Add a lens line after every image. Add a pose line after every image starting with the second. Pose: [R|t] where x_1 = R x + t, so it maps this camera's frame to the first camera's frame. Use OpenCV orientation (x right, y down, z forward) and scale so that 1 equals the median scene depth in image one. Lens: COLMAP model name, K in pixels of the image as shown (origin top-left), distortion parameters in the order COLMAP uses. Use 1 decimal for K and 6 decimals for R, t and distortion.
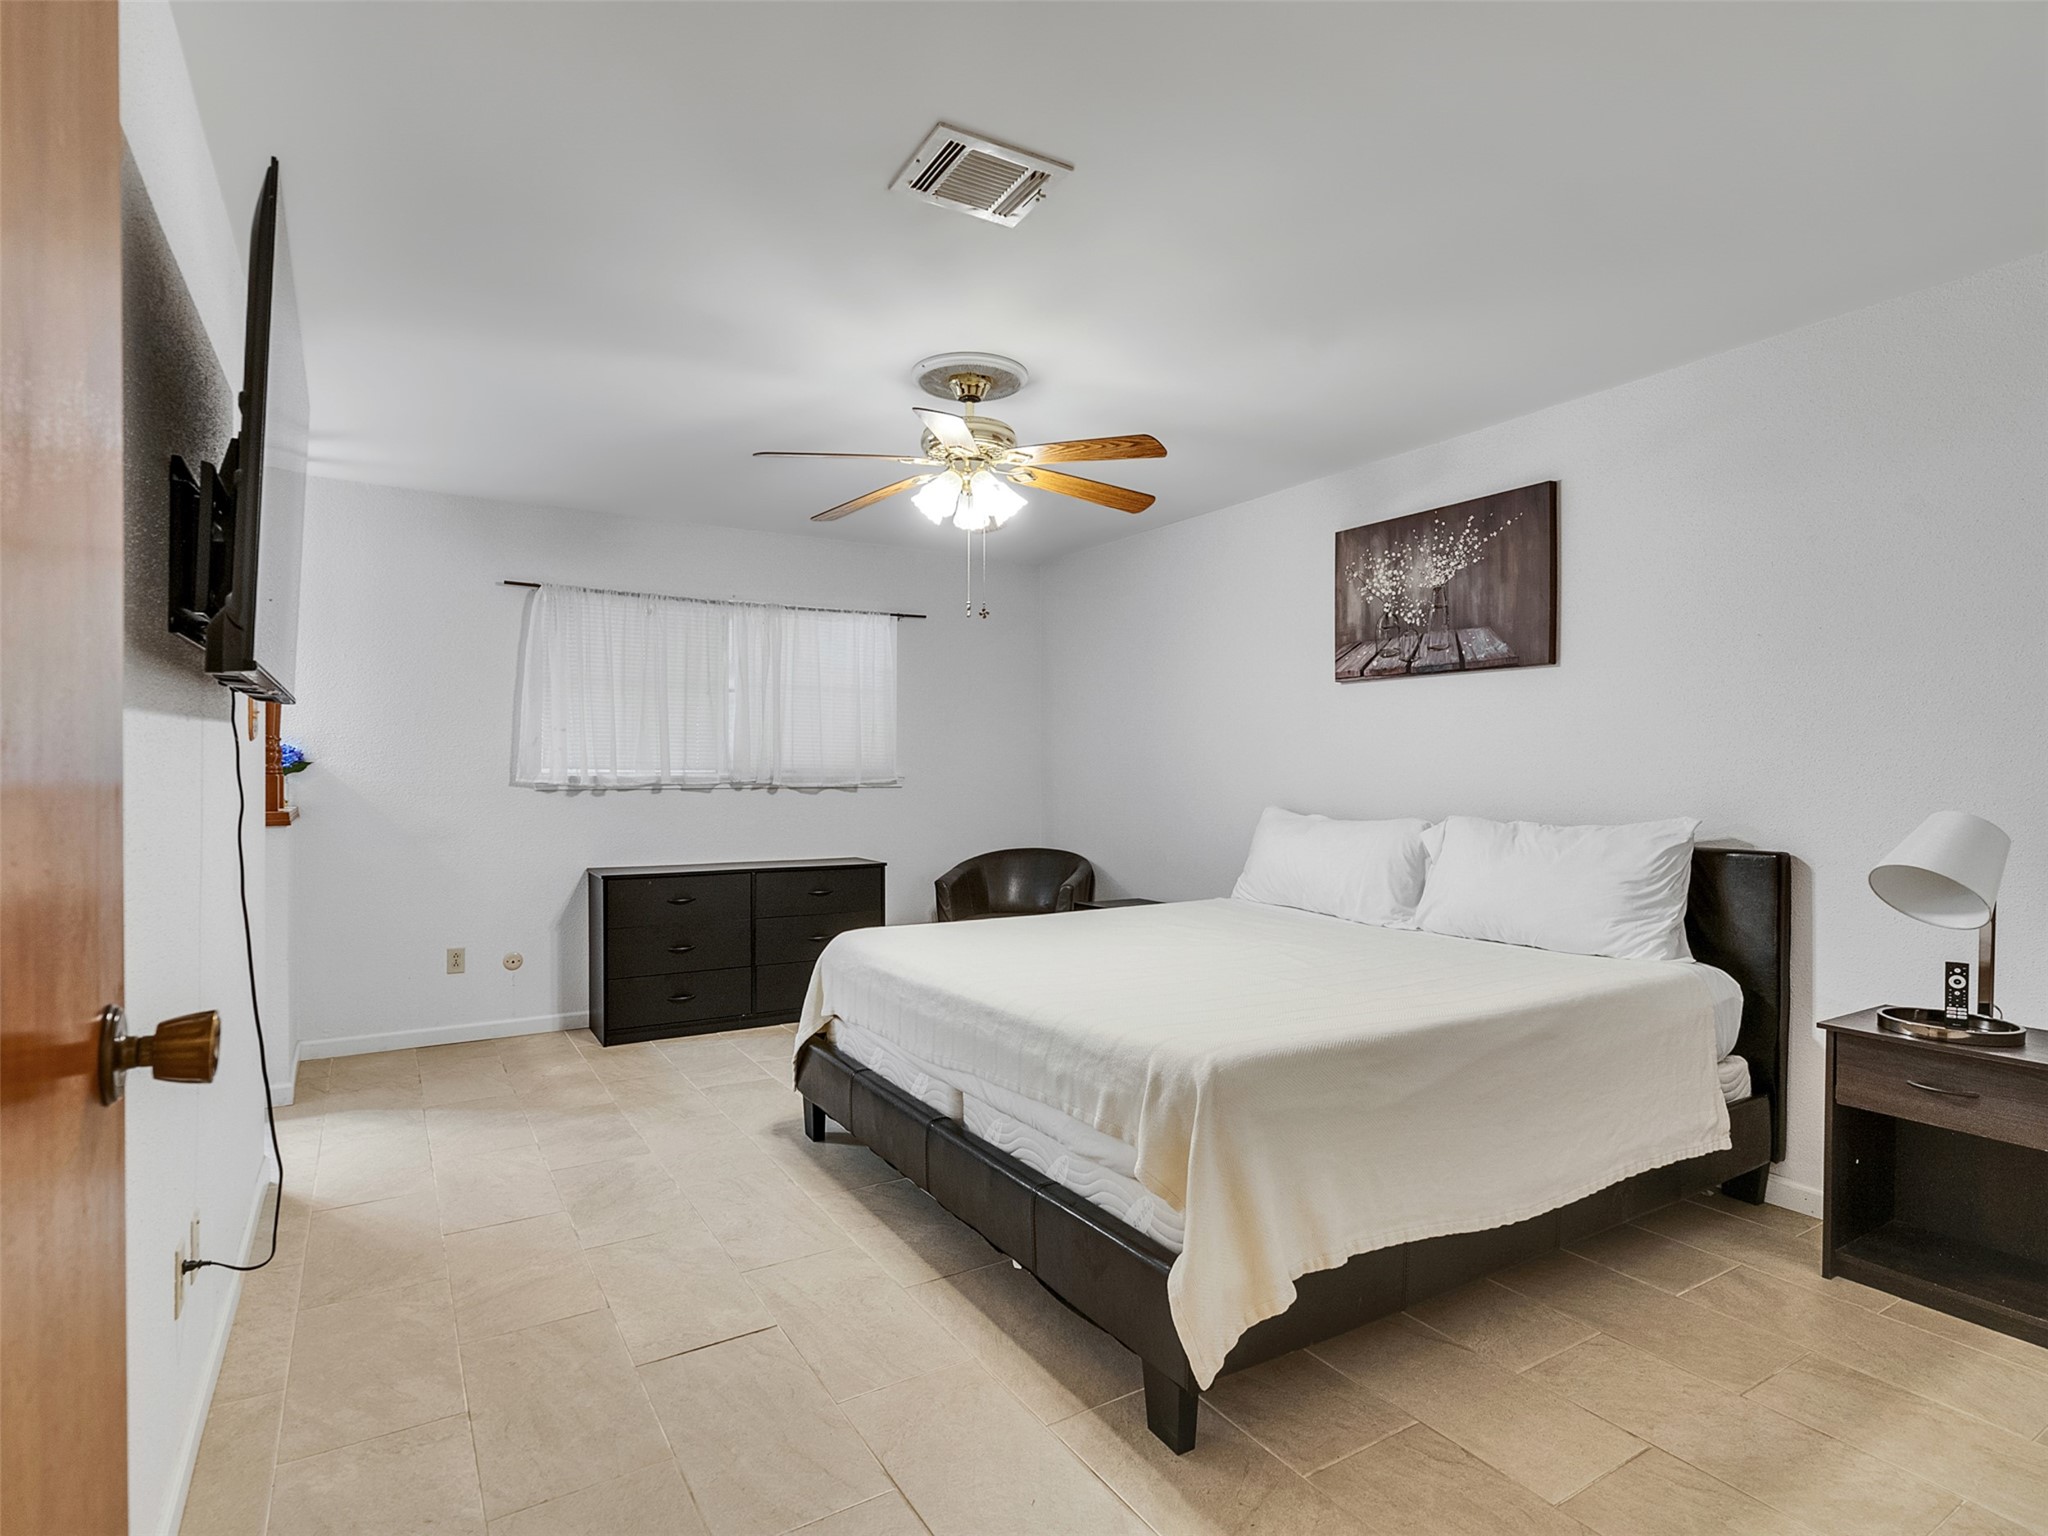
lens RADIAL K [[1054.3, 0, 1001.8], [0, 1054.3, 769.6], [0, 0, 1]] dist [-0.010291, 0.007426]
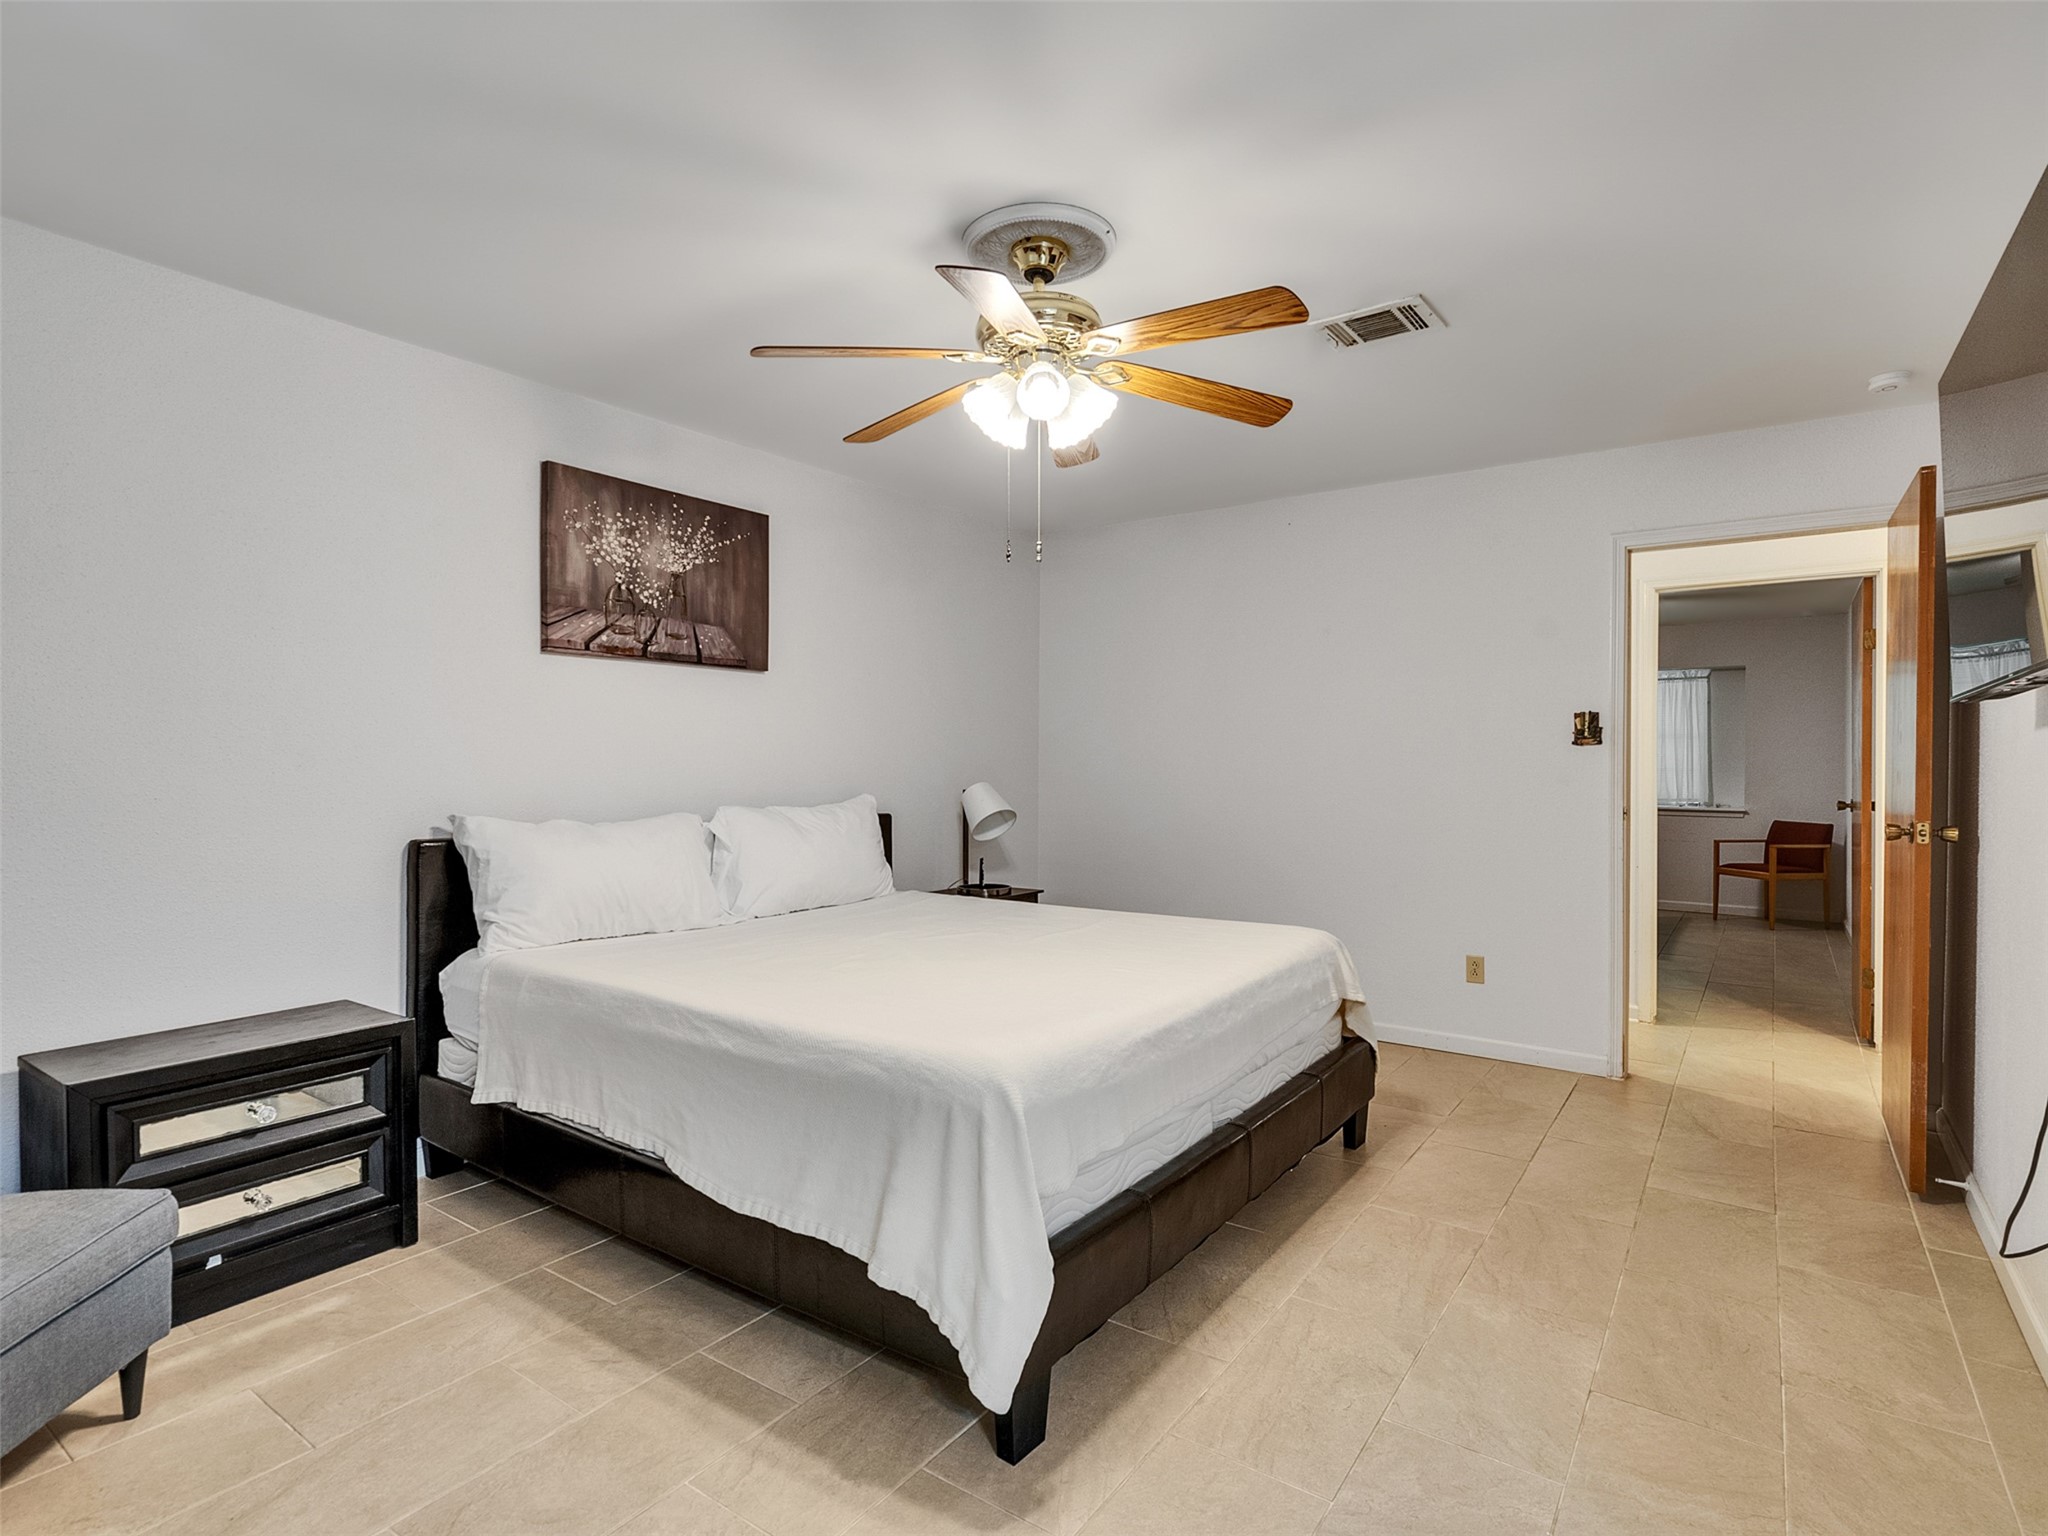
lens RADIAL K [[1054.3, 0, 1008.0], [0, 1054.3, 767.0], [0, 0, 1]] dist [-0.010291, 0.007426]
pose [[-0.397187, -0.008432, 0.917699, -0.596889], [-0.001152, 0.999962, 0.008689, -0.003703], [-0.917737, 0.002394, -0.397181, 1.094629]]
